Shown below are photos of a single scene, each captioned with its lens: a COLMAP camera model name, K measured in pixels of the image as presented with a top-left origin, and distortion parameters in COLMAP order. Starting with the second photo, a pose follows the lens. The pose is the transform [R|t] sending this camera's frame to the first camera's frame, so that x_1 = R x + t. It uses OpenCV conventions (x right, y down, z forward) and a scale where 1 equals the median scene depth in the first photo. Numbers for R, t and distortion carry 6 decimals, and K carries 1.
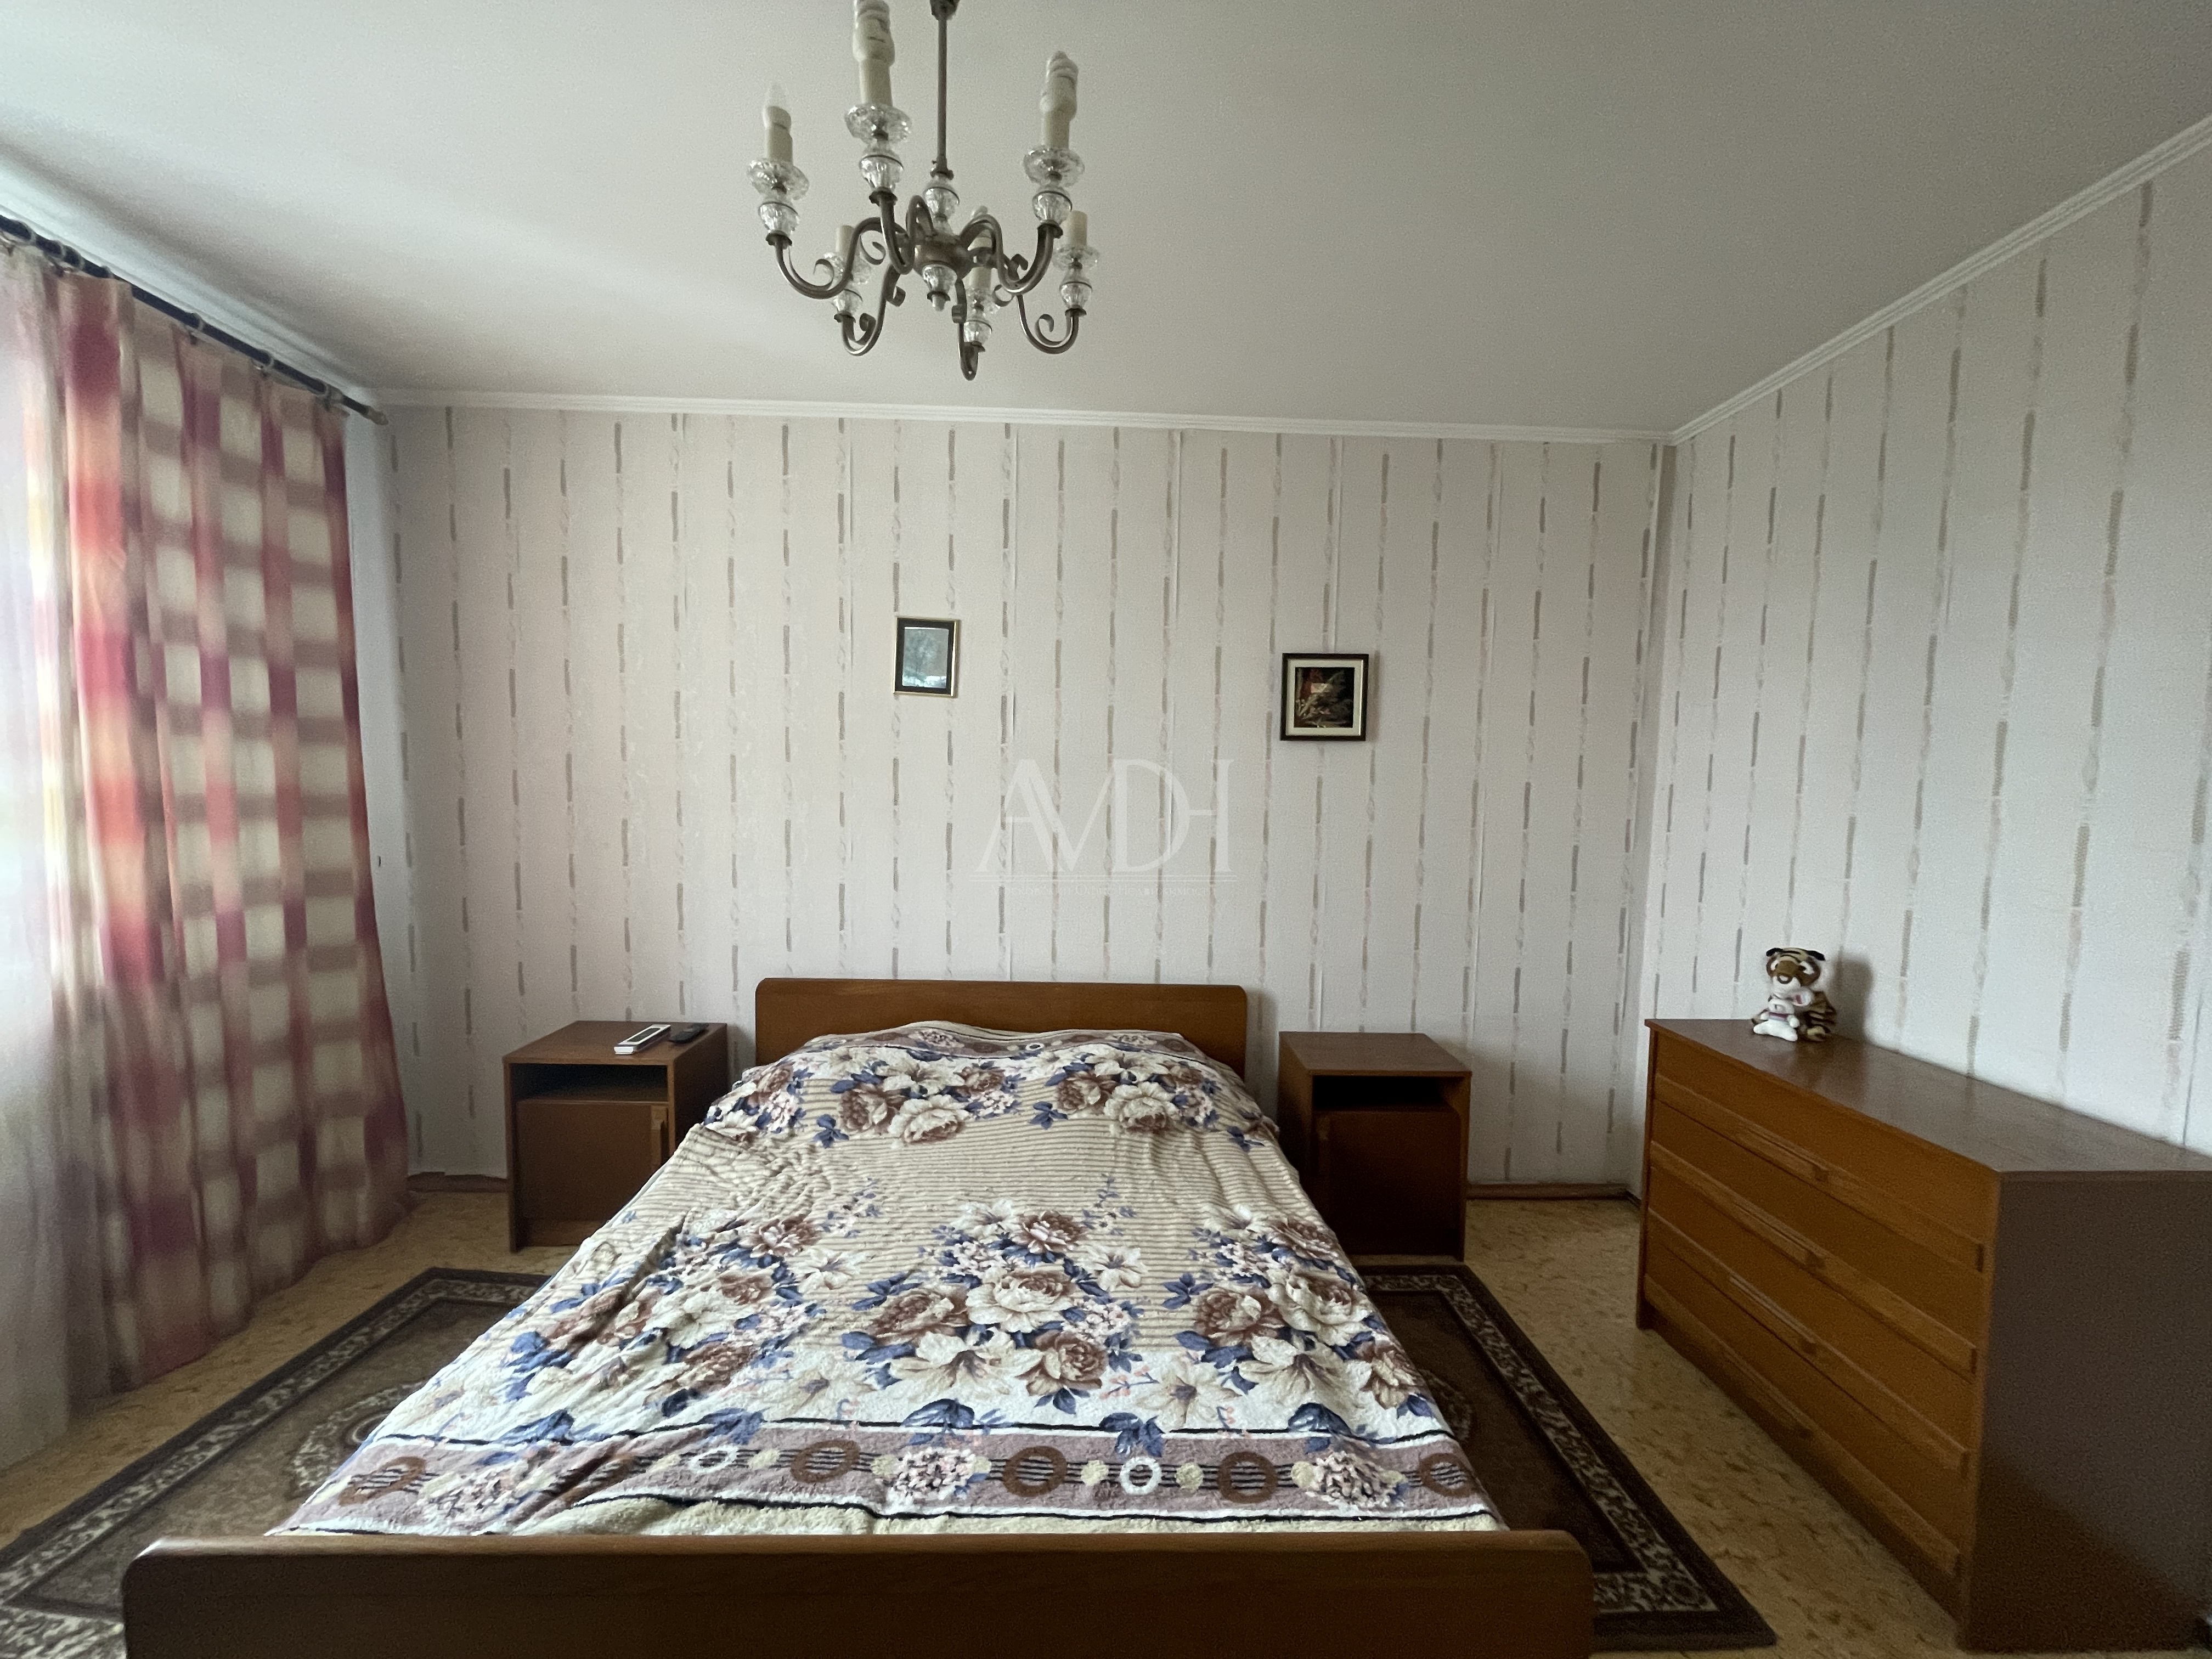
lens RADIAL K [[895.7, 0, 1109.5], [0, 895.7, 834.5], [0, 0, 1]] dist [-0.002220, -0.001131]
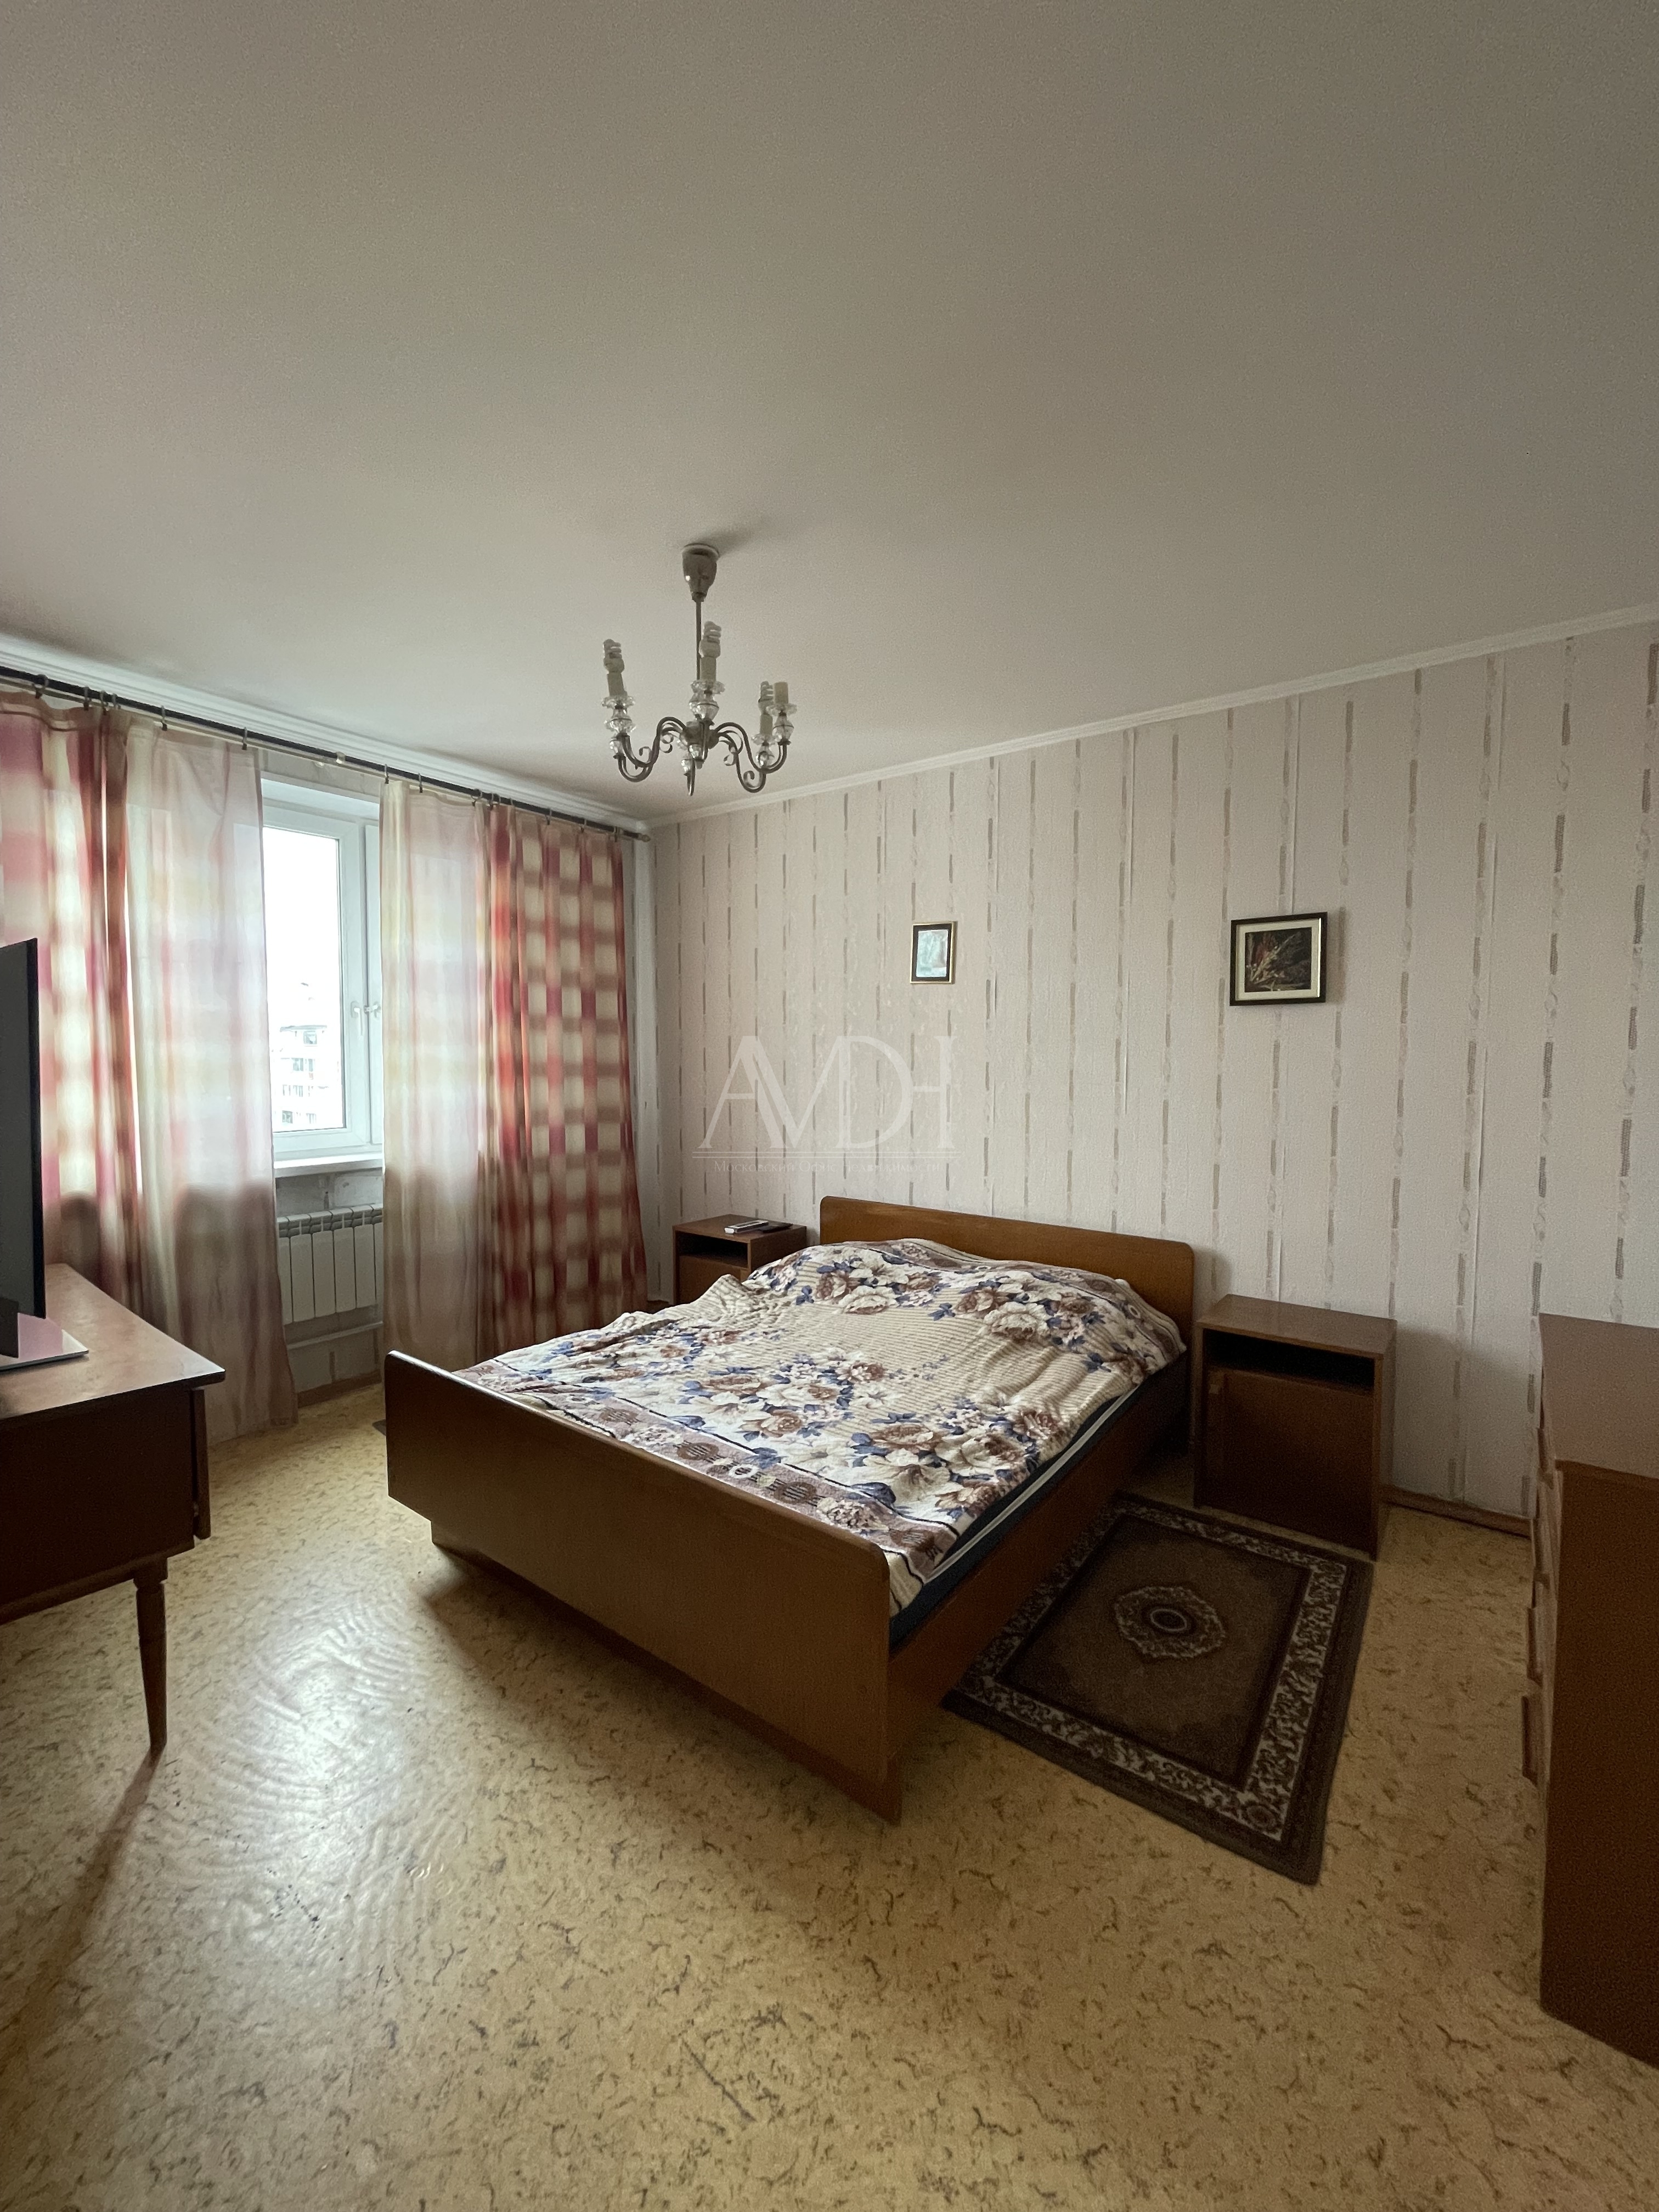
lens RADIAL K [[895.7, 0, 843.2], [0, 895.7, 1100.2], [0, 0, 1]] dist [-0.002220, -0.001131]
pose [[0.786720, 0.018502, -0.617032, 0.615948], [-0.031129, 0.999468, -0.009719, 0.033345], [0.616524, 0.026854, 0.786878, -0.090293]]
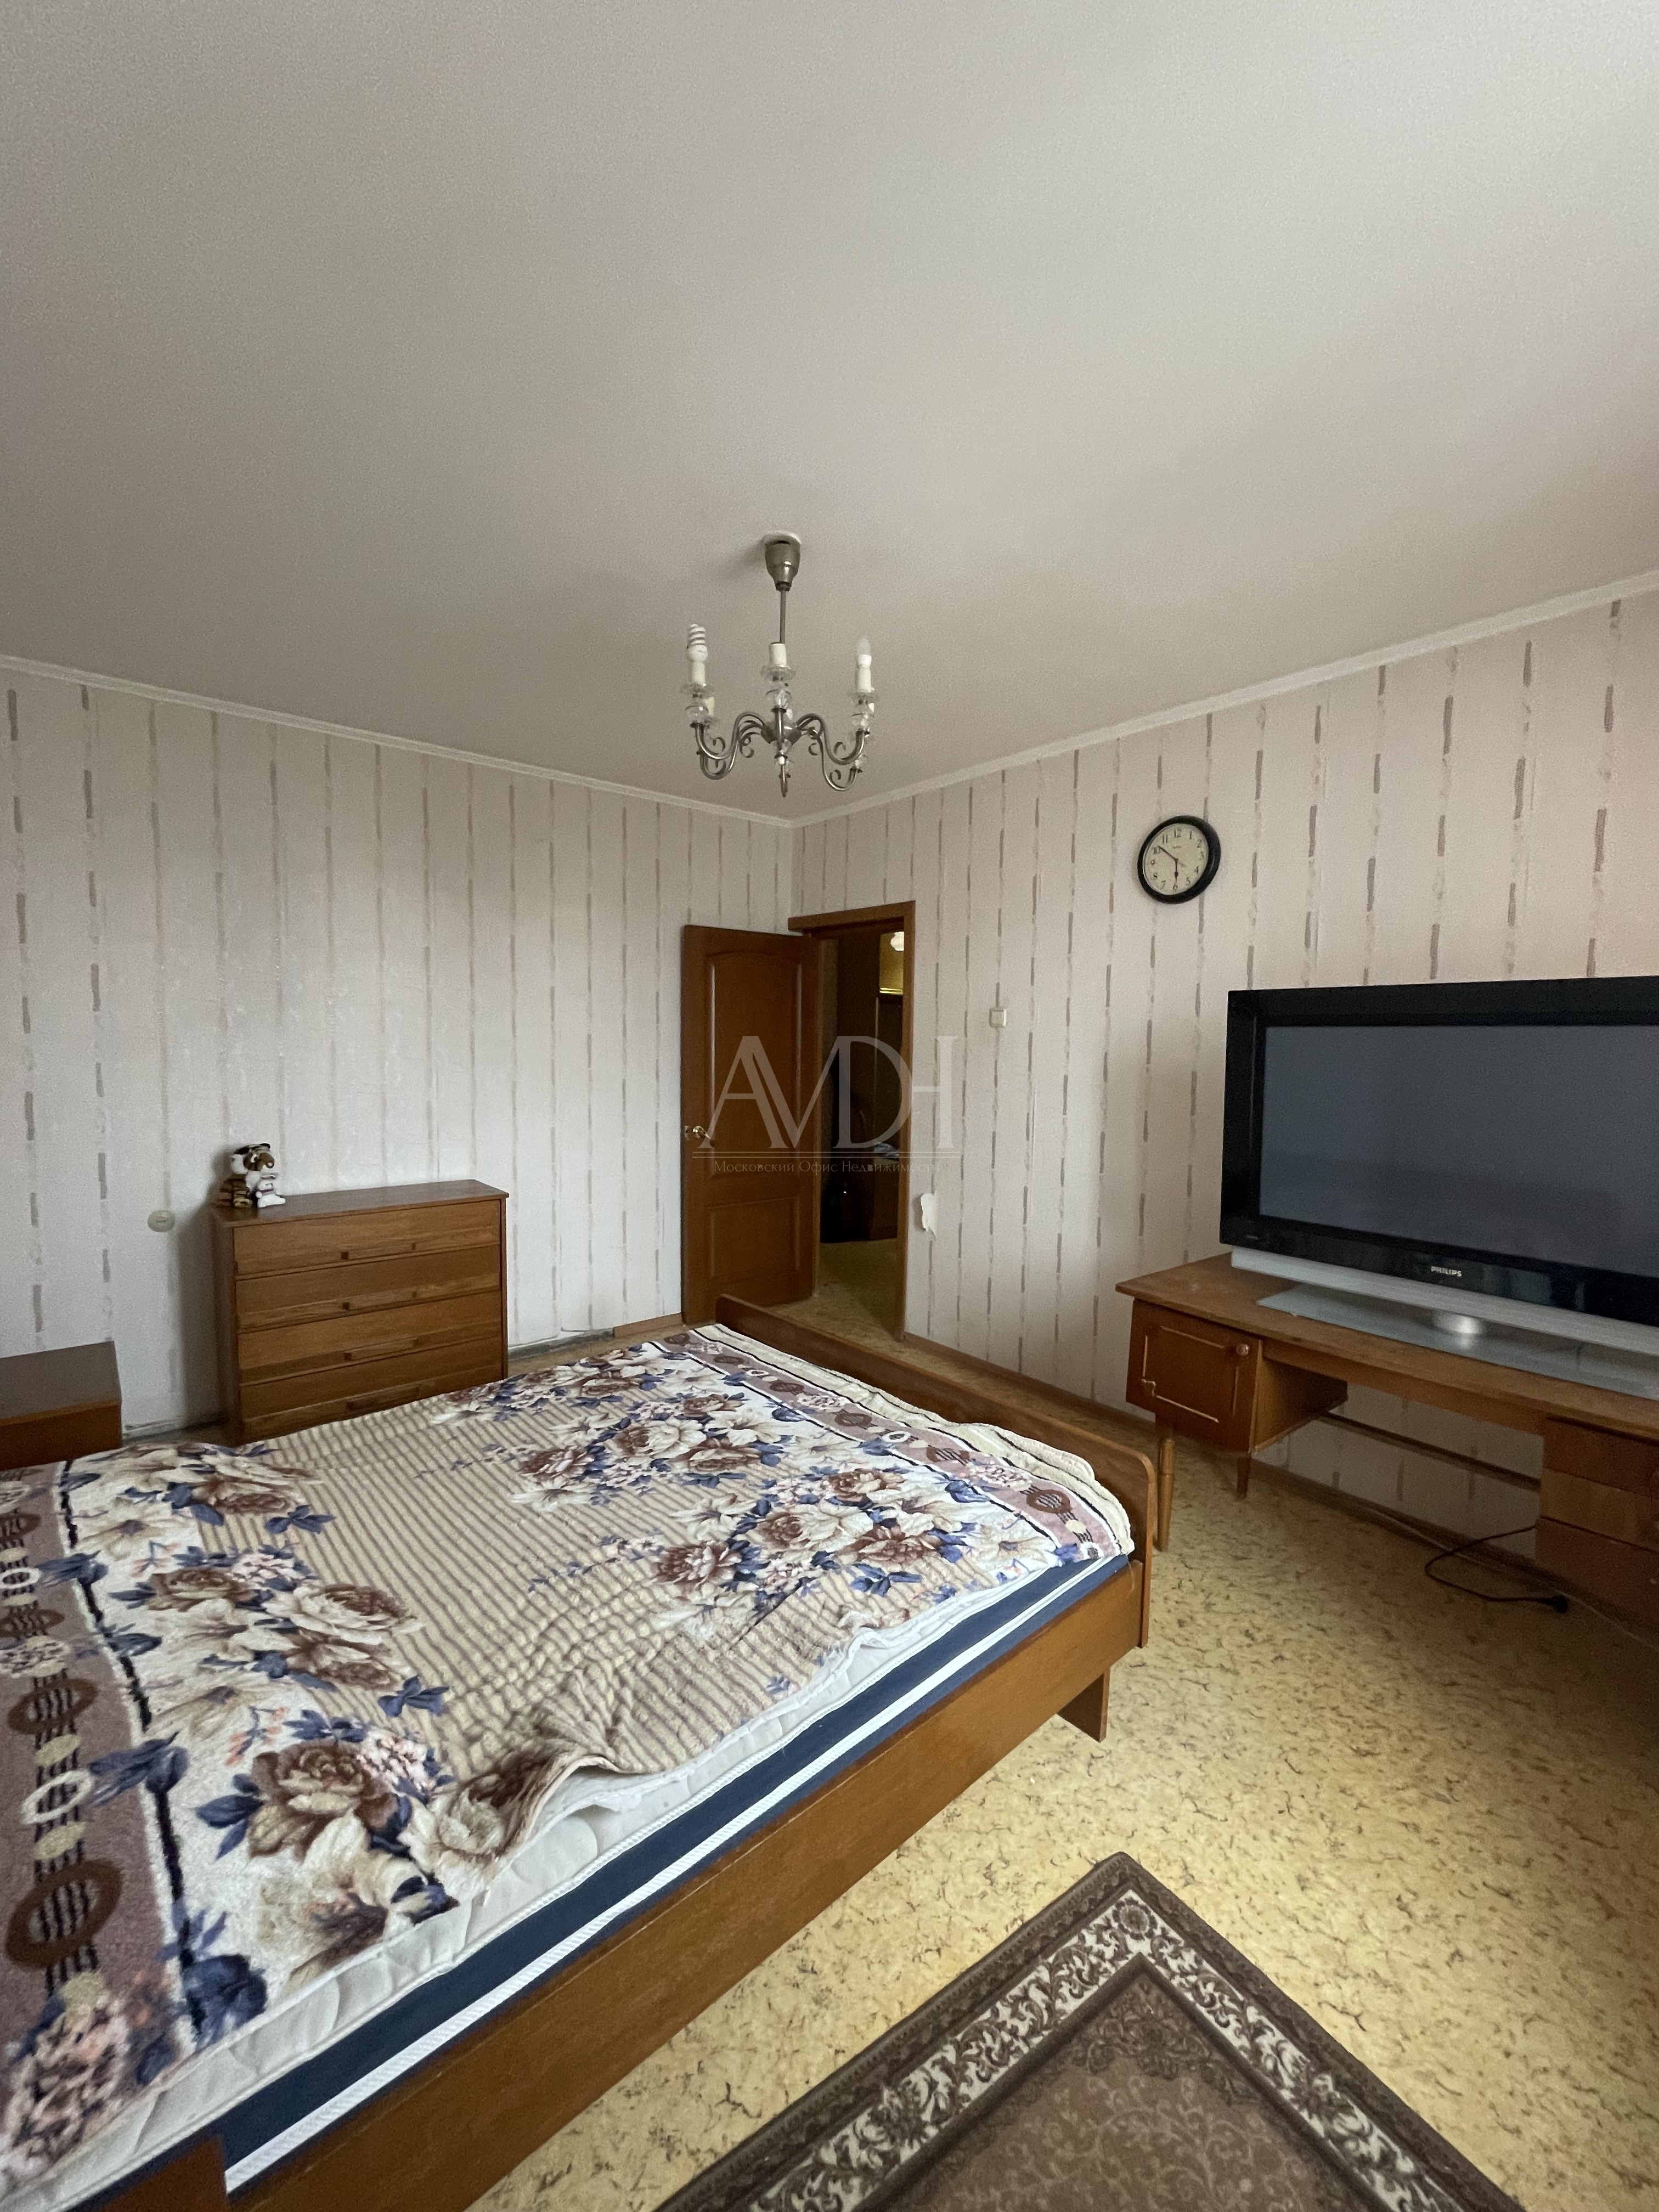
lens RADIAL K [[895.7, 0, 843.2], [0, 895.7, 1100.2], [0, 0, 1]] dist [-0.002220, -0.001131]
pose [[-0.634550, -0.079359, 0.768797, -0.886557], [0.024015, 0.992210, 0.122243, -0.091713], [-0.772509, 0.096032, -0.627701, 1.123738]]
